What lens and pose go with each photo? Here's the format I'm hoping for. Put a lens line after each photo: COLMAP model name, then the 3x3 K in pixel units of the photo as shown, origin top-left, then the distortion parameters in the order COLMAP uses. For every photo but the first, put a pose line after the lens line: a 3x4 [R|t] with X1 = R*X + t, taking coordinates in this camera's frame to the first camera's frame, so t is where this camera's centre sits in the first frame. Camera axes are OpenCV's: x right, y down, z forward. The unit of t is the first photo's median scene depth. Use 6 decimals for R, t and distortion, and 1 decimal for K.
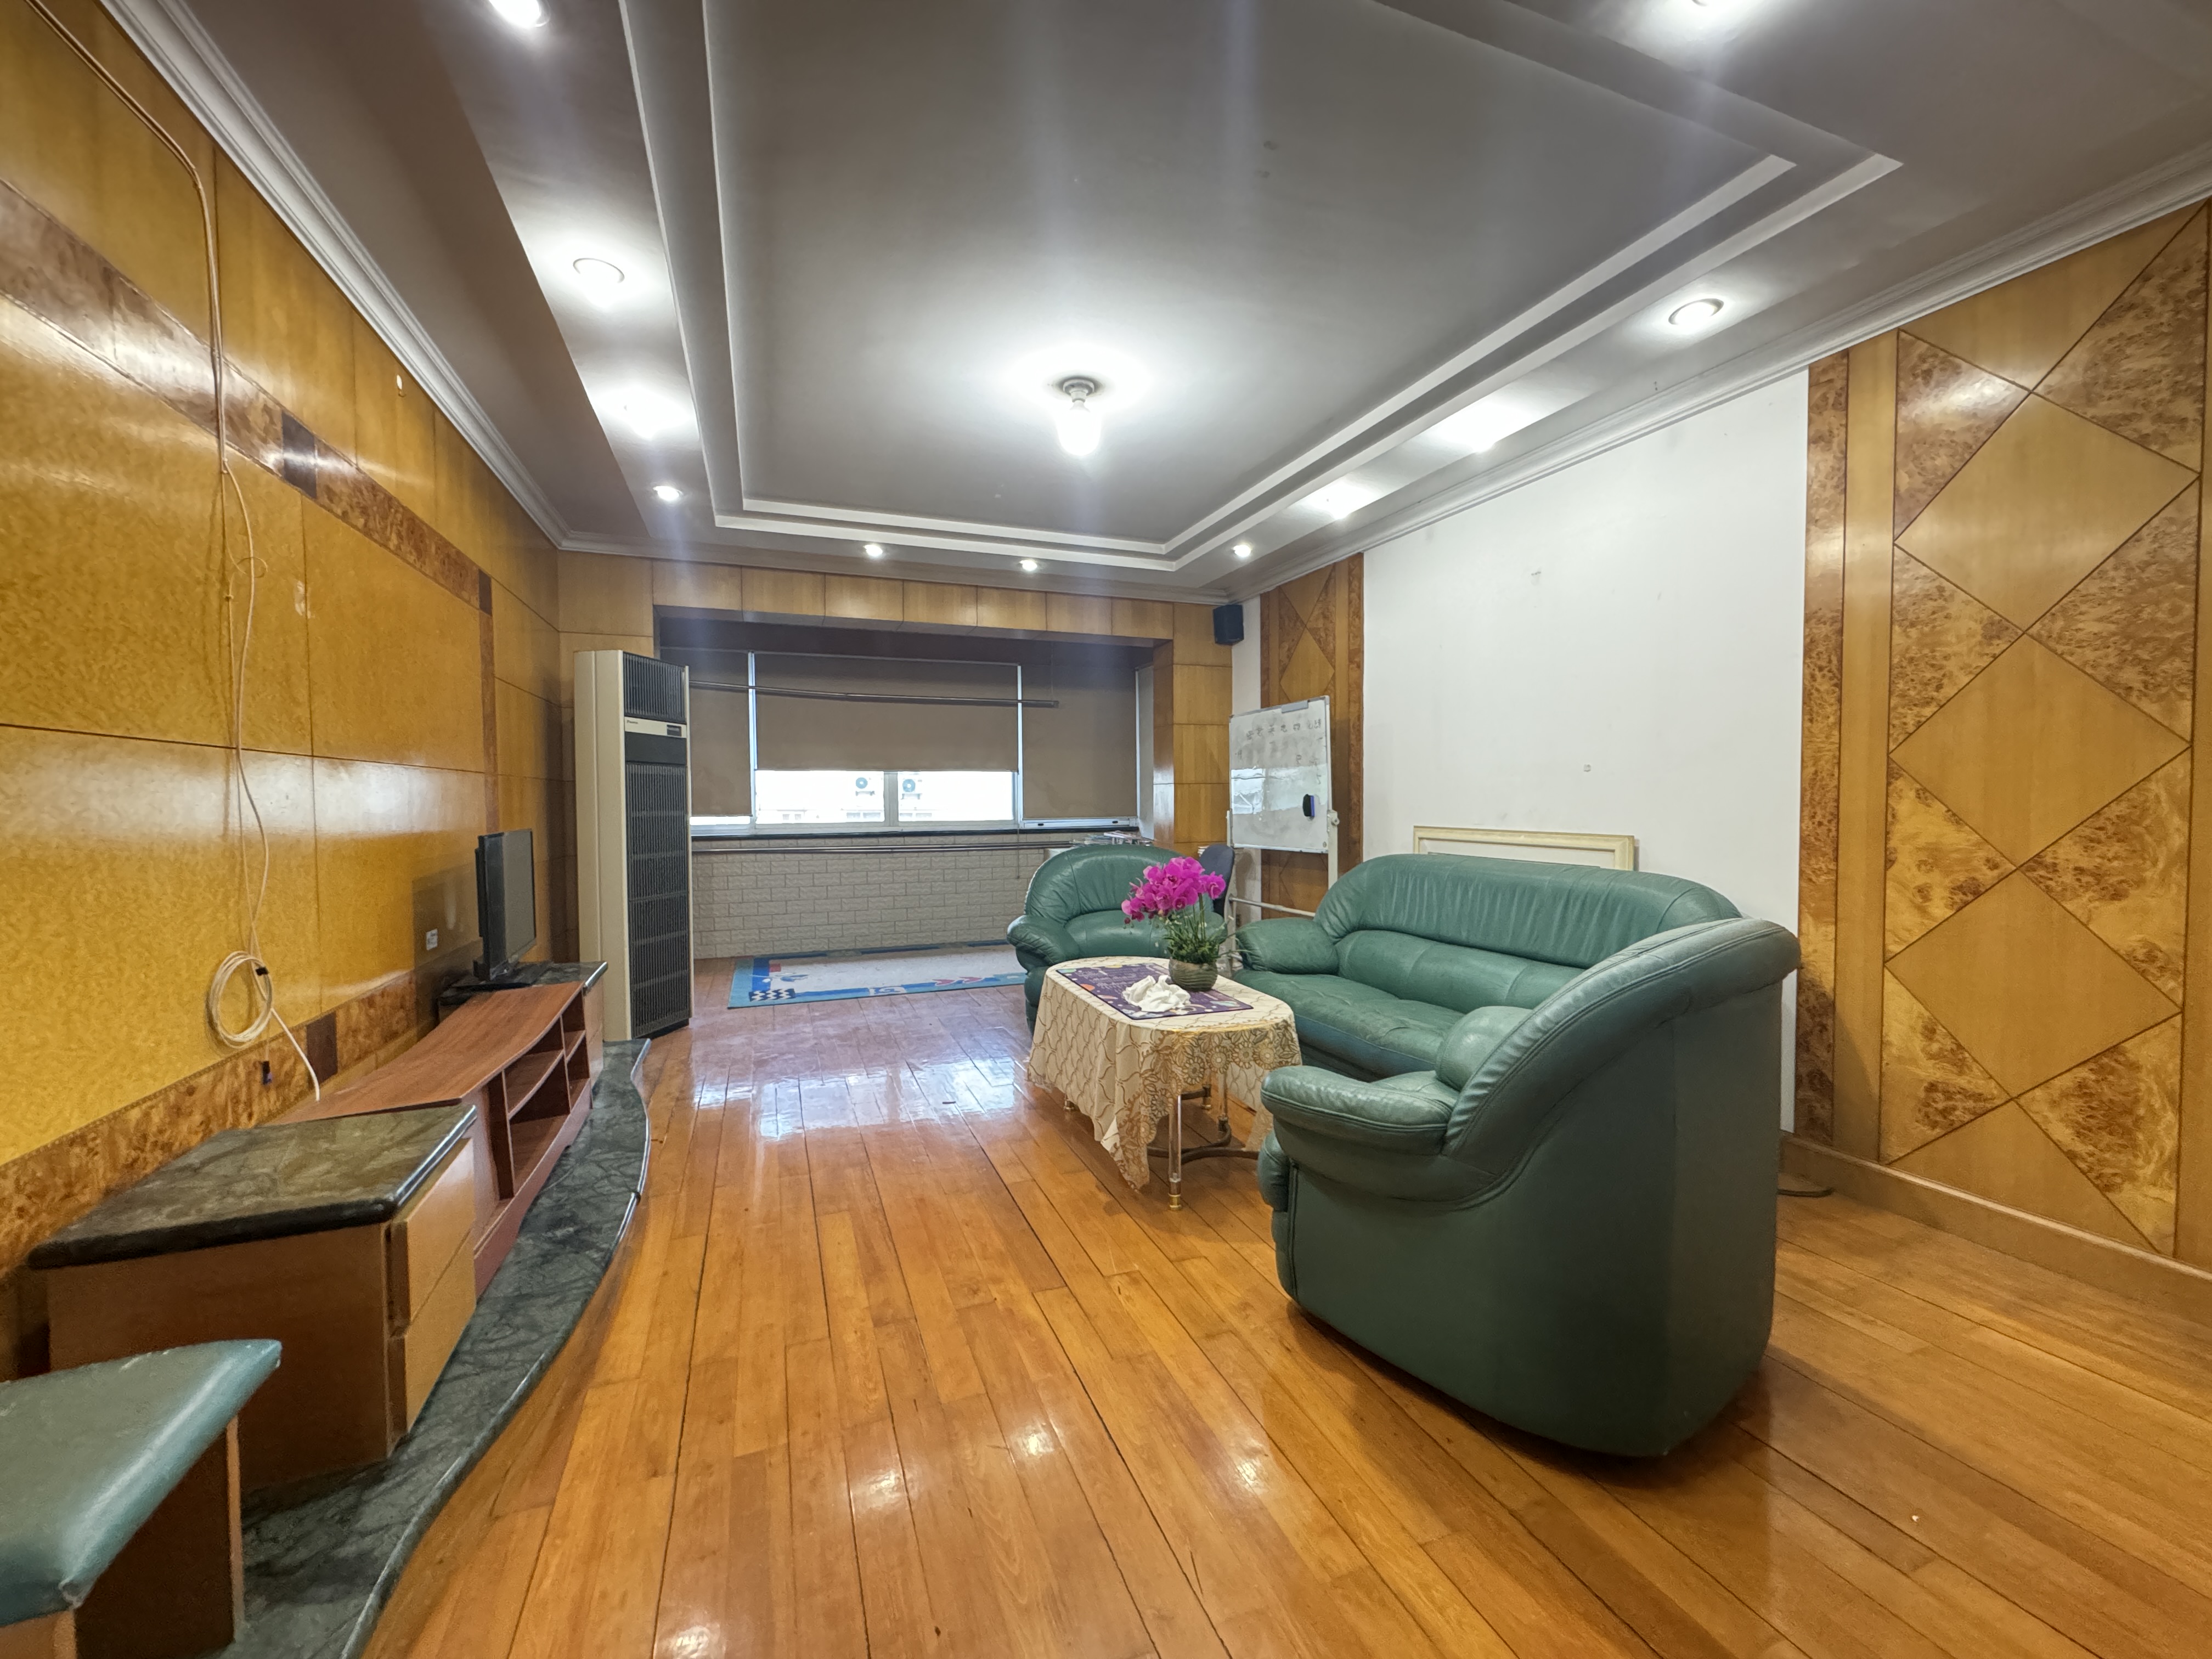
lens RADIAL K [[884.3, 0, 1106.0], [0, 884.3, 827.4], [0, 0, 1]] dist [-0.001709, -0.000709]
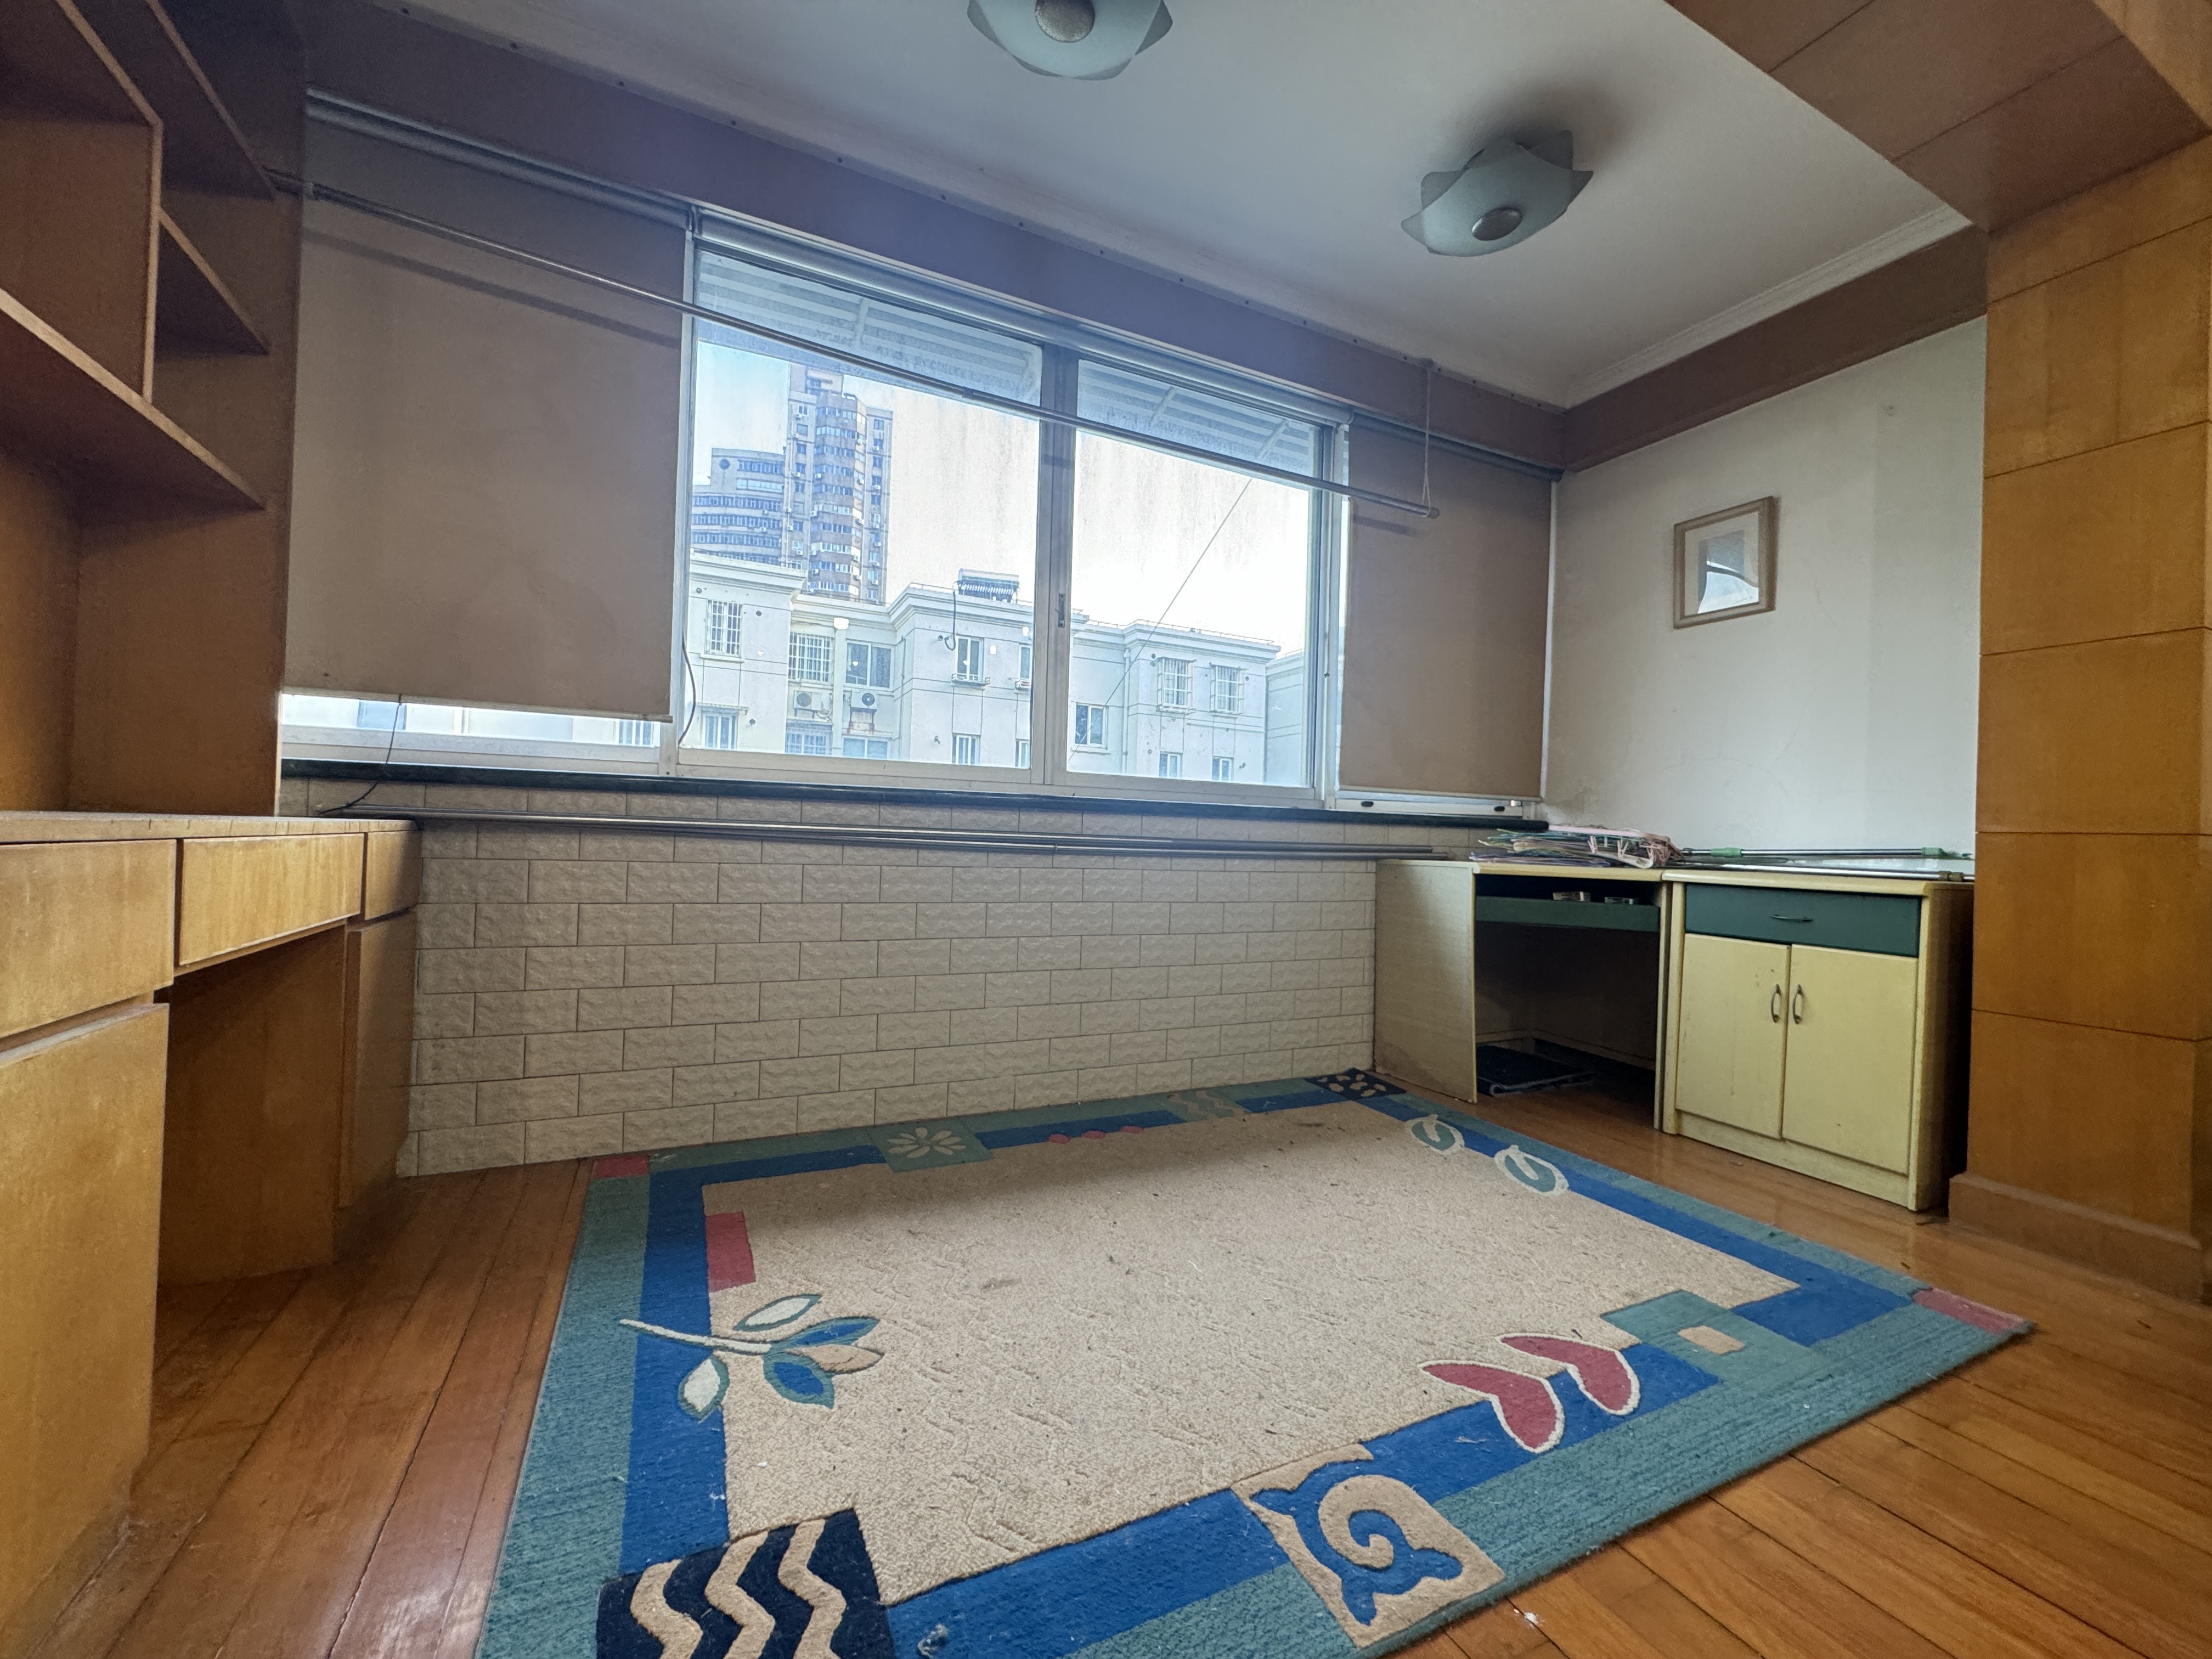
lens RADIAL K [[884.3, 0, 1104.4], [0, 884.3, 830.7], [0, 0, 1]] dist [-0.001709, -0.000709]
pose [[0.995791, 0.039258, 0.082816, -0.268446], [-0.036681, 0.998801, -0.032411, 0.032729], [-0.083990, 0.029237, 0.996038, 0.668942]]
